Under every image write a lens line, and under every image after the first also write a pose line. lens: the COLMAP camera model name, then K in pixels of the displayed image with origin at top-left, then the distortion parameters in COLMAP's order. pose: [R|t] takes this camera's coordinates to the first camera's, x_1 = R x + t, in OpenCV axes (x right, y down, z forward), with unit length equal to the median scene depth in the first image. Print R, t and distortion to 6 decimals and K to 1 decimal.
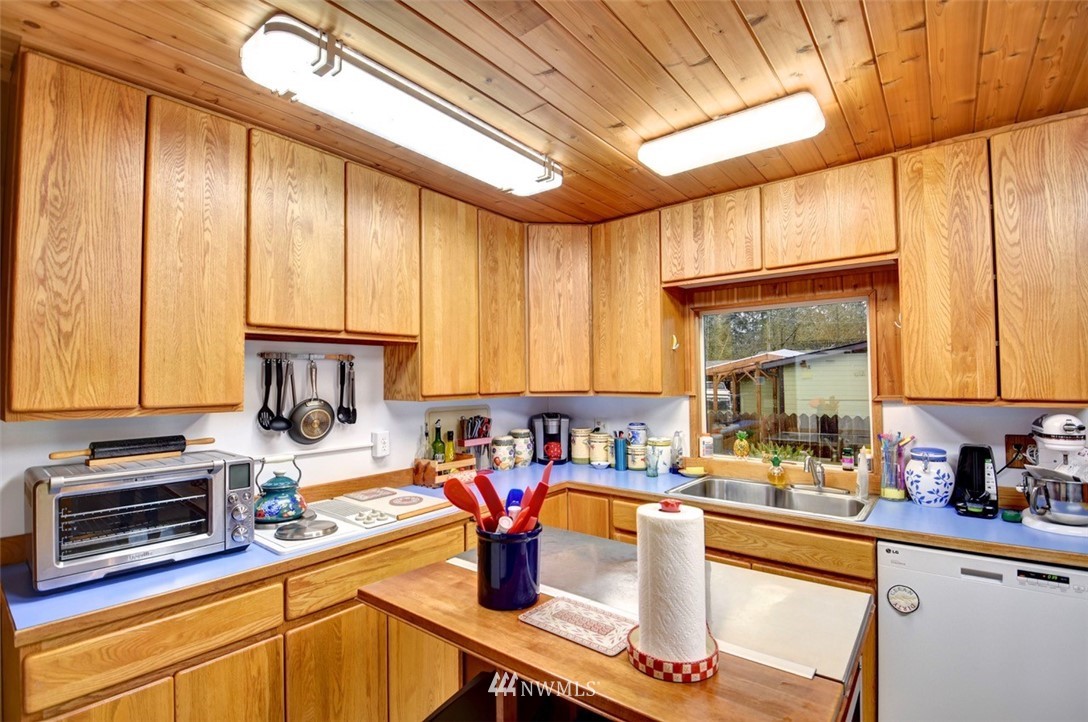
lens RADIAL K [[505.3, 0, 527.3], [0, 505.3, 365.1], [0, 0, 1]] dist [0.000723, -0.012214]
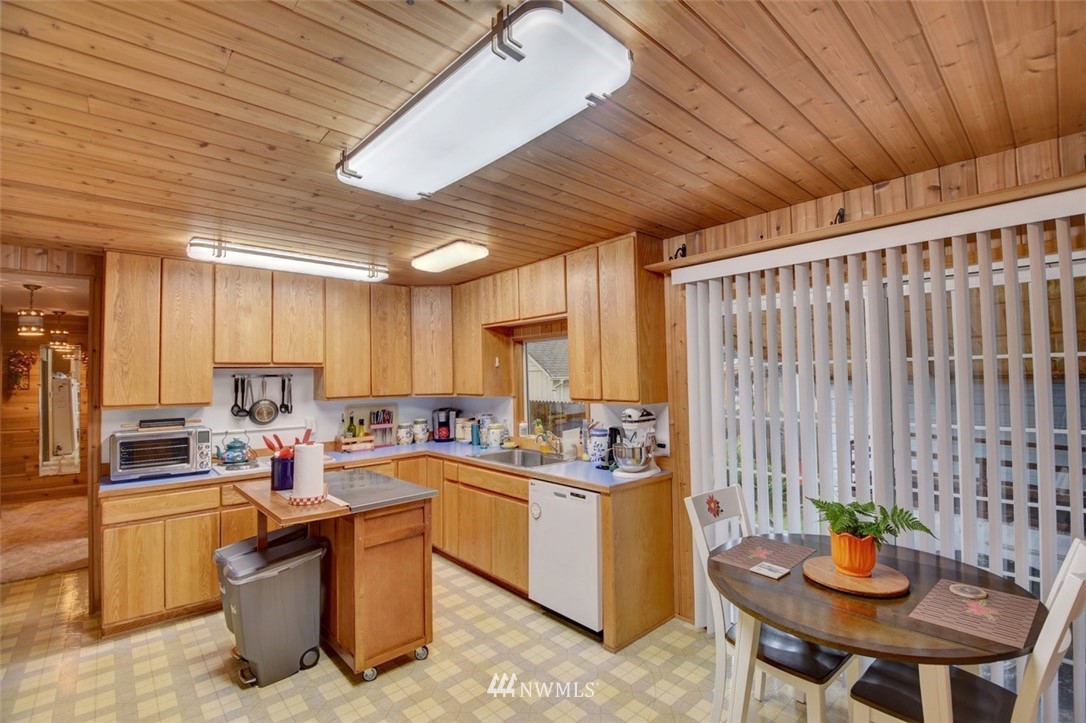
lens RADIAL K [[484.5, 0, 549.5], [0, 484.5, 360.5], [0, 0, 1]] dist [-0.017180, -0.007095]
pose [[0.991081, -0.013452, -0.132579, 0.865477], [0.012889, 0.999904, -0.005097, -0.053479], [0.132635, 0.003343, 0.991159, -0.601284]]
